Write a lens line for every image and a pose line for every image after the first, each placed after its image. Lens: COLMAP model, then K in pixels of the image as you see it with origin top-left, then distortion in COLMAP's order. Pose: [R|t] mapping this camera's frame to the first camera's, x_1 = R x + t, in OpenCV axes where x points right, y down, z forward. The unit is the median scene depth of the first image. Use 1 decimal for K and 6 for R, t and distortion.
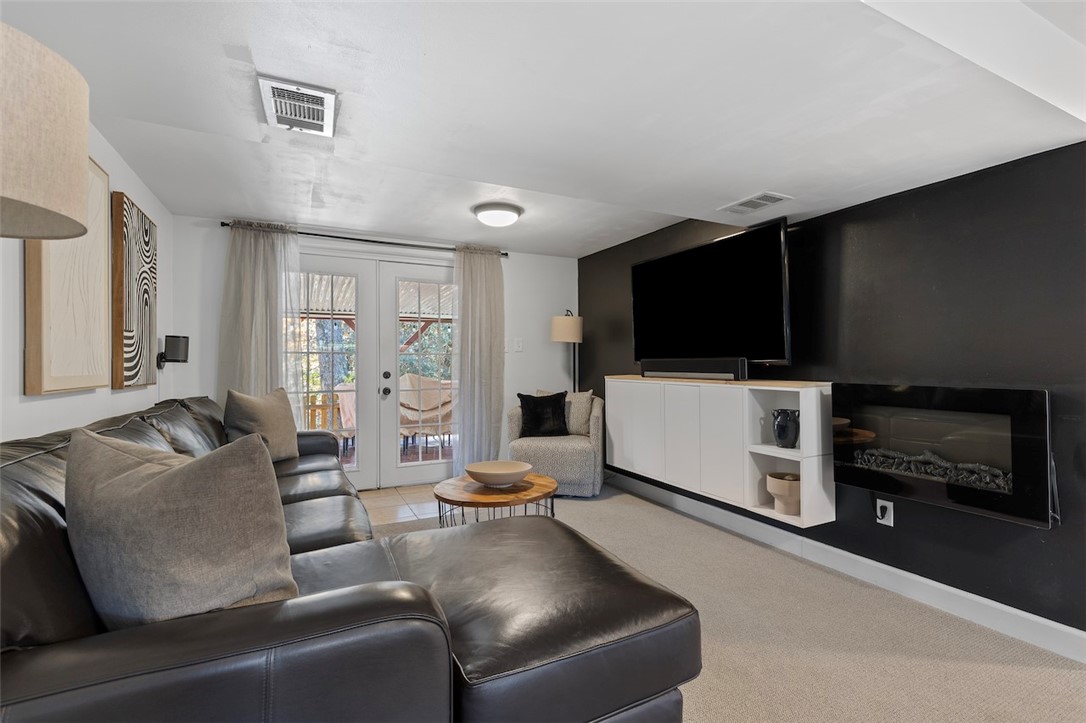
lens RADIAL K [[496.2, 0, 547.1], [0, 496.2, 350.9], [0, 0, 1]] dist [0.005884, 0.001012]
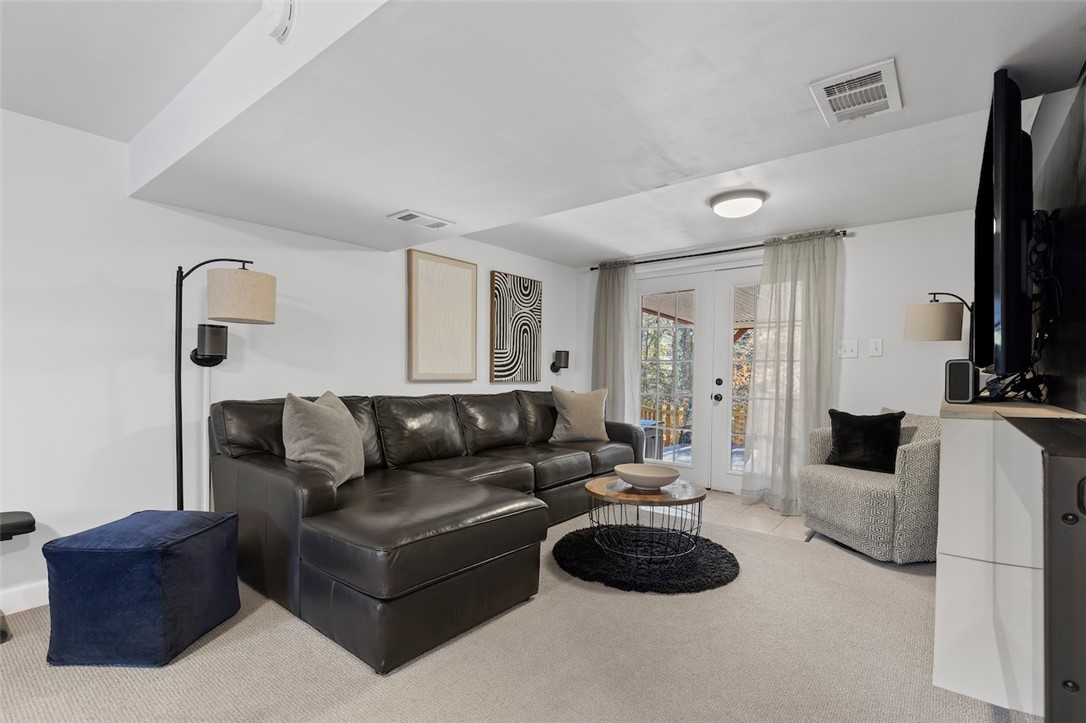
lens RADIAL K [[496.2, 0, 543.0], [0, 496.2, 373.2], [0, 0, 1]] dist [0.005884, 0.001012]
pose [[0.415804, 0.013162, -0.909359, 0.561465], [0.010801, 0.999753, 0.019409, 0.008341], [0.909390, -0.017893, 0.415559, 0.291255]]
